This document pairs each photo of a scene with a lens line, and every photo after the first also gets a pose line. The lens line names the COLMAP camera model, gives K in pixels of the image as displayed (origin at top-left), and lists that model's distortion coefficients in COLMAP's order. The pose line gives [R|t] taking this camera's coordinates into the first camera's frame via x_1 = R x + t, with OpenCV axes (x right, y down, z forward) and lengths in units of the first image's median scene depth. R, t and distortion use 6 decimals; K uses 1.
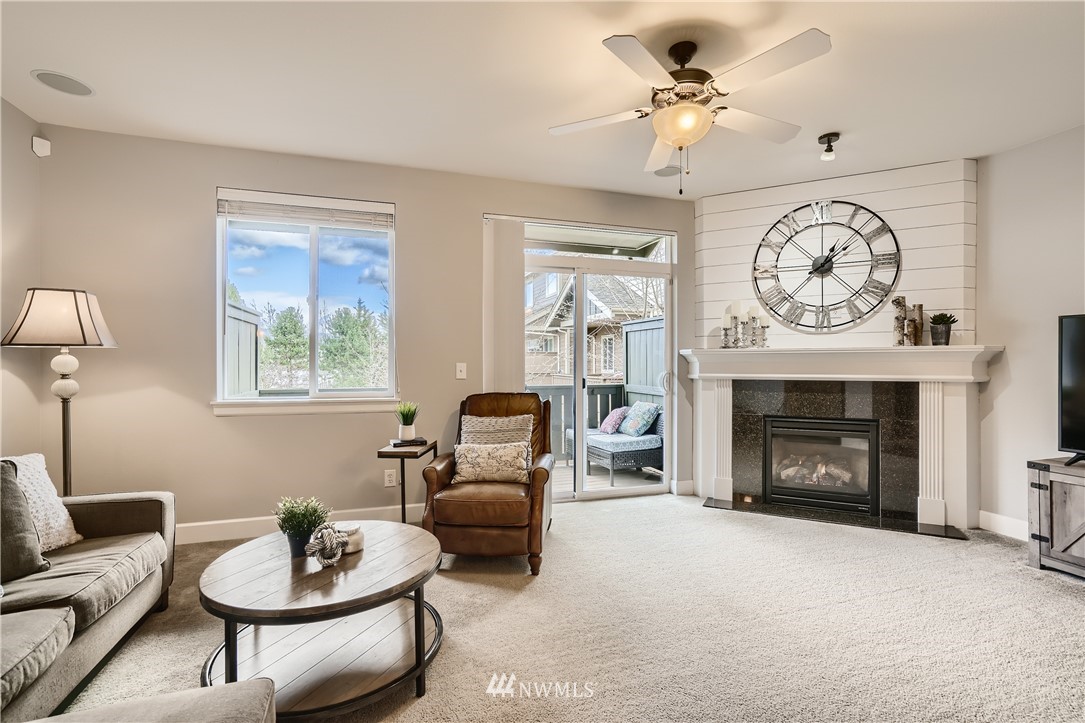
lens RADIAL K [[489.1, 0, 544.4], [0, 489.1, 360.0], [0, 0, 1]] dist [-0.024486, 0.015656]
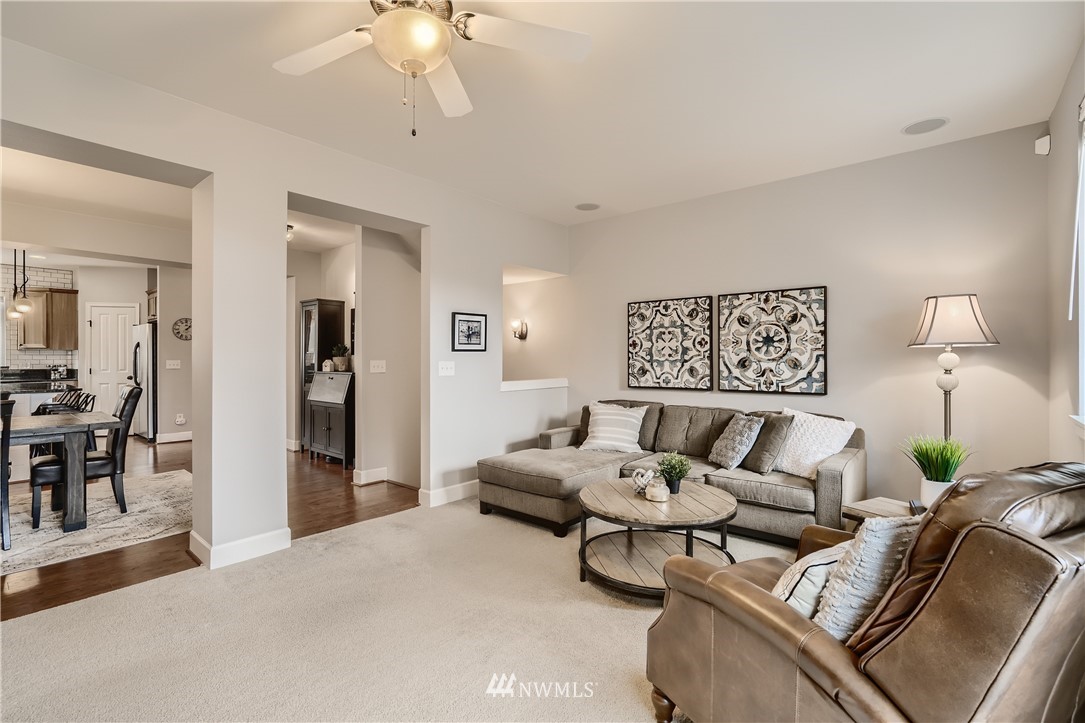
lens RADIAL K [[495.2, 0, 532.1], [0, 495.2, 353.4], [0, 0, 1]] dist [-0.026889, 0.012954]
pose [[-0.861693, 0.001016, -0.507429, 0.406602], [0.006325, 0.999942, -0.008739, -0.003936], [0.507390, -0.010740, -0.861649, 1.497249]]
